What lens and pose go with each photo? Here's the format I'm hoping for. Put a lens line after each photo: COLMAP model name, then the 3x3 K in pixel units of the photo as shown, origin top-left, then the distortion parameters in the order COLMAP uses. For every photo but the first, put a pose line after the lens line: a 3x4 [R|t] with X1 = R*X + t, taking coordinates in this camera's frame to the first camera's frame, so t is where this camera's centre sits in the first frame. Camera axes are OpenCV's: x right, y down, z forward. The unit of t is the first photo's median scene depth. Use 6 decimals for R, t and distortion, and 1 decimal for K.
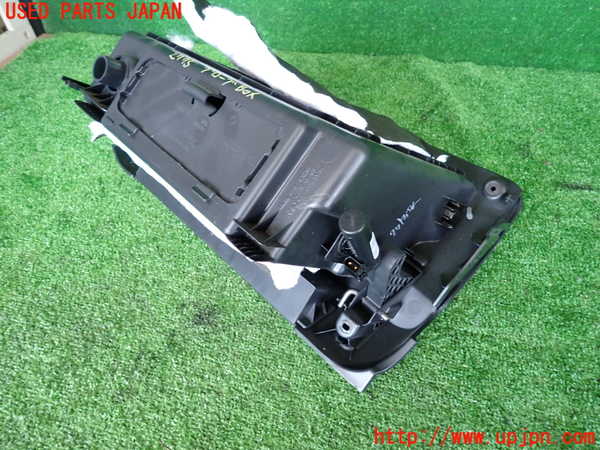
lens RADIAL K [[438.0, 0, 300.0], [0, 438.0, 225.0], [0, 0, 1]] dist [-0.001606, -0.004965]
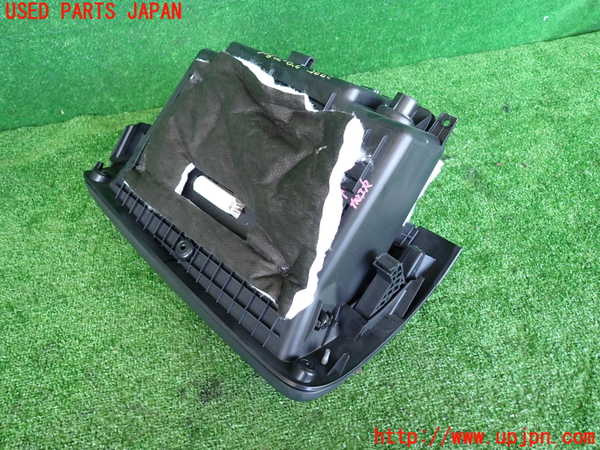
lens RADIAL K [[438.0, 0, 299.9], [0, 438.0, 224.7], [0, 0, 1]] dist [-0.001606, -0.004965]
pose [[0.882723, -0.333838, 0.330686, -0.199377], [0.348944, 0.937031, 0.014503, -0.071750], [-0.314705, 0.102589, 0.943629, -0.032522]]
